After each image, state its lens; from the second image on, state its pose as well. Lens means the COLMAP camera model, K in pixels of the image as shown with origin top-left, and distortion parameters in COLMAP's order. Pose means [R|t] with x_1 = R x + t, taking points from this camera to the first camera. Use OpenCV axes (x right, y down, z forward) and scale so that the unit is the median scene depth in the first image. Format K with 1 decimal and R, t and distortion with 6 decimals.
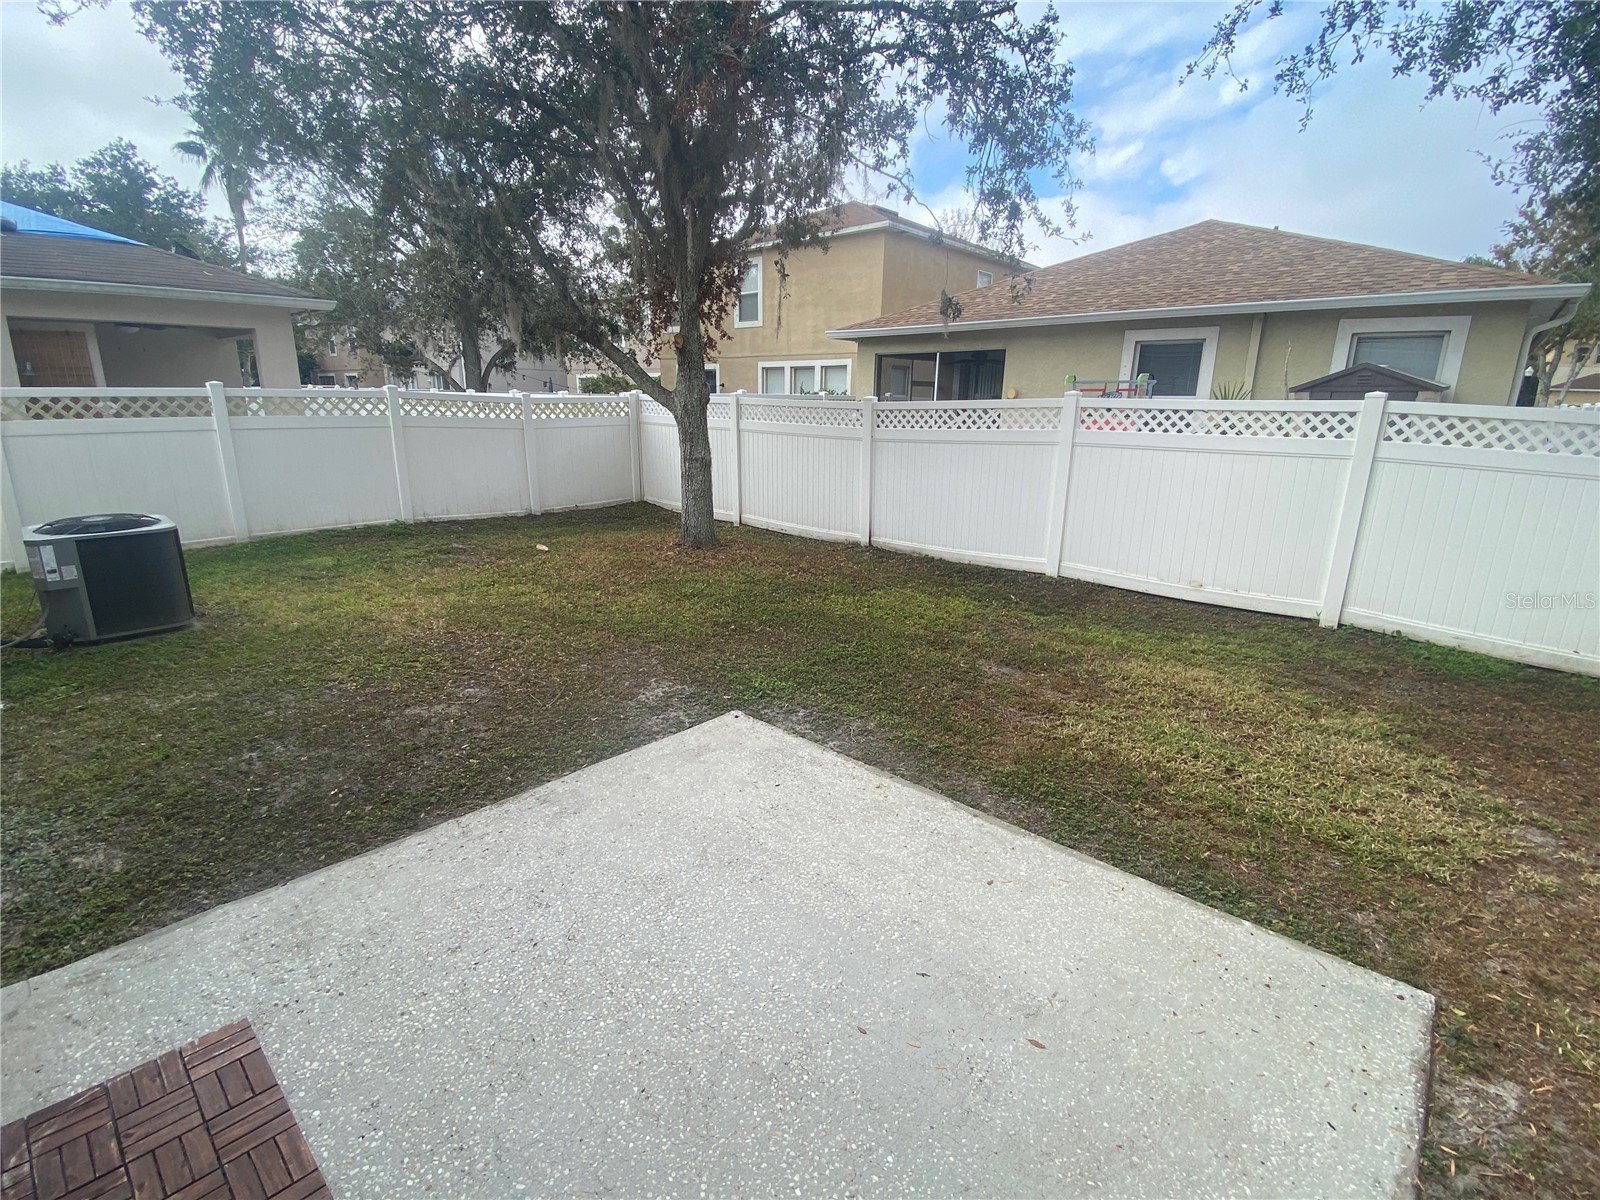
lens RADIAL K [[738.7, 0, 798.2], [0, 738.7, 597.8], [0, 0, 1]] dist [0.033838, -0.027874]
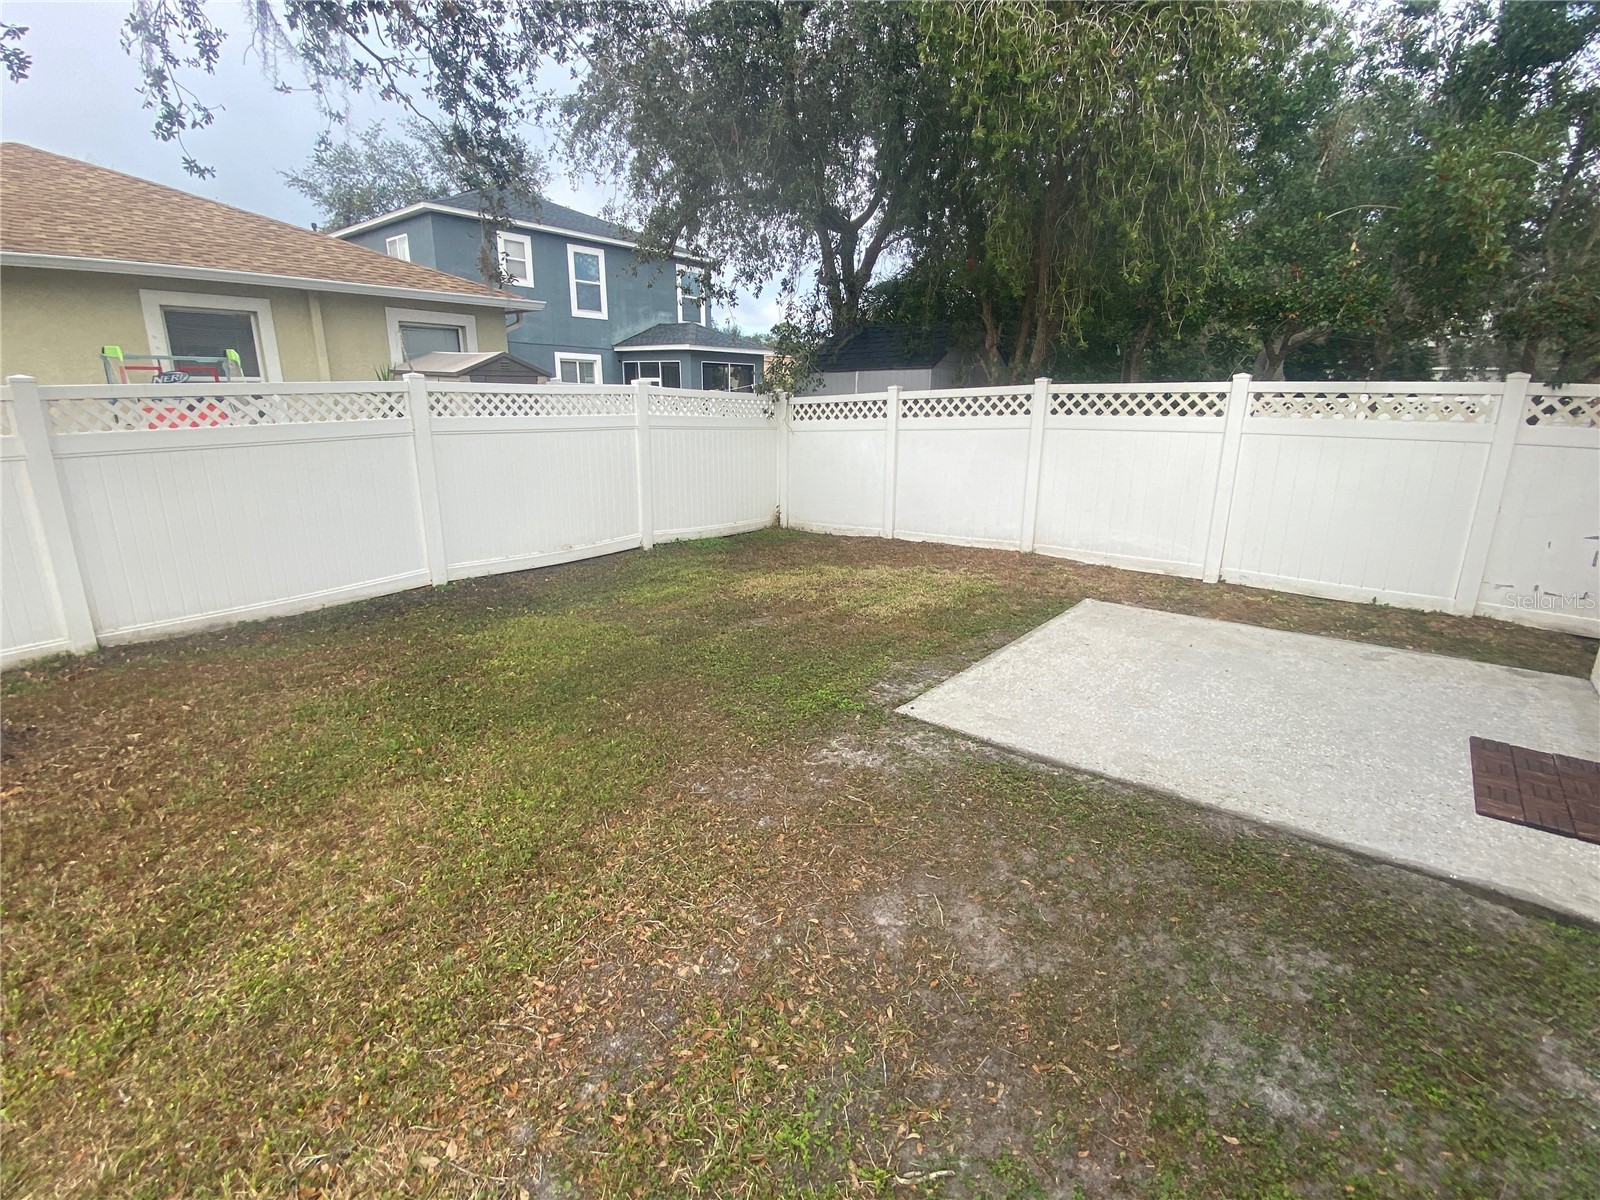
lens RADIAL K [[738.7, 0, 798.2], [0, 738.7, 597.8], [0, 0, 1]] dist [0.033838, -0.027874]
pose [[-0.045047, -0.279253, 0.959160, -0.740797], [0.251480, 0.926045, 0.281422, -0.221626], [-0.966813, 0.253887, 0.028511, 0.807079]]
